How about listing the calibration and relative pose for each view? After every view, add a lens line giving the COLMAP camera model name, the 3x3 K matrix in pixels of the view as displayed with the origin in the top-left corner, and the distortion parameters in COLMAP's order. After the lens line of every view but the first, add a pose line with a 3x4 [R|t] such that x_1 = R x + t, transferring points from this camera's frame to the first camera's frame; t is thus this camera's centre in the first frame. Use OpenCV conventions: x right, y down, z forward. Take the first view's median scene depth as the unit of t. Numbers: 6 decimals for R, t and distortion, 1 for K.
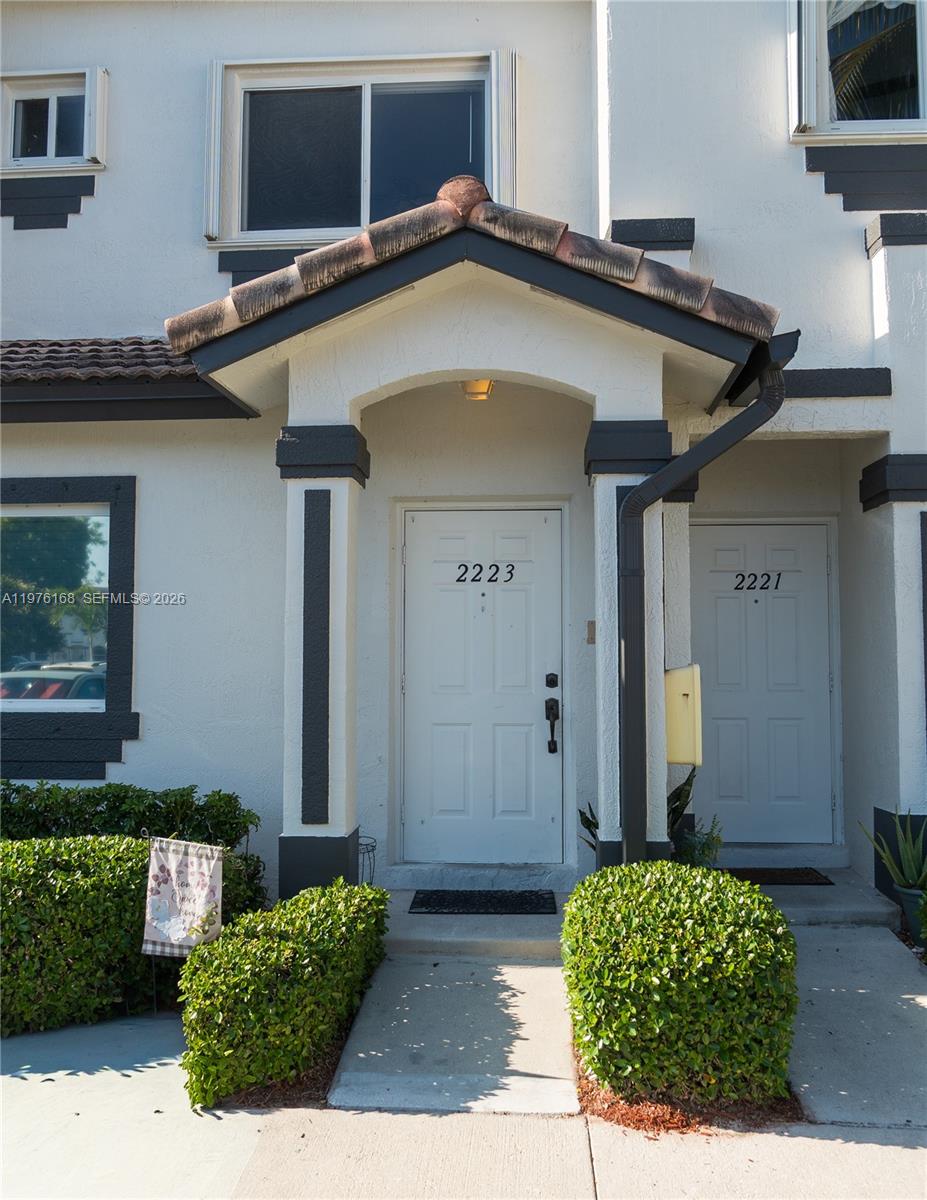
lens RADIAL K [[1049.9, 0, 463.8], [0, 1049.9, 600.3], [0, 0, 1]] dist [-0.029487, 0.007472]
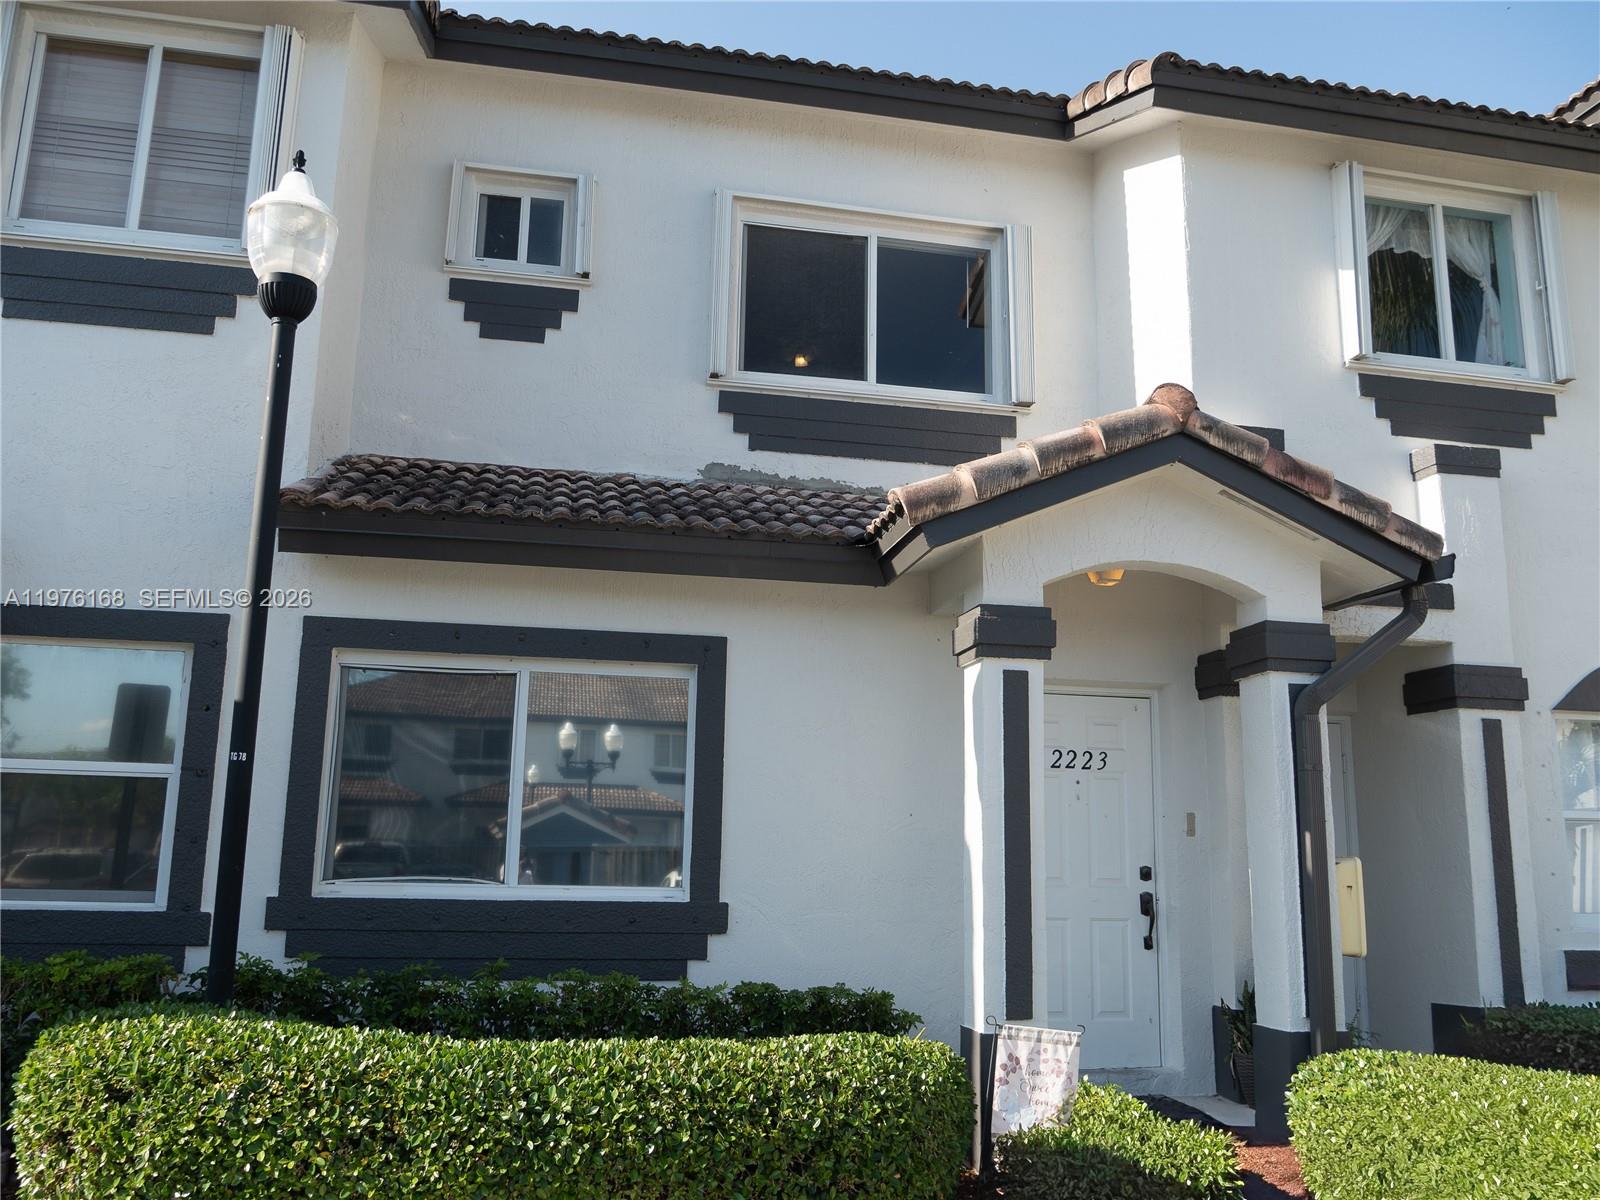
lens RADIAL K [[1327.3, 0, 800.0], [0, 1327.3, 601.6], [0, 0, 1]] dist [-0.033681, 0.001013]
pose [[0.964923, 0.070287, 0.252951, -0.593926], [-0.034702, 0.989188, -0.142485, 0.013659], [-0.260231, 0.128709, 0.956929, -0.131997]]
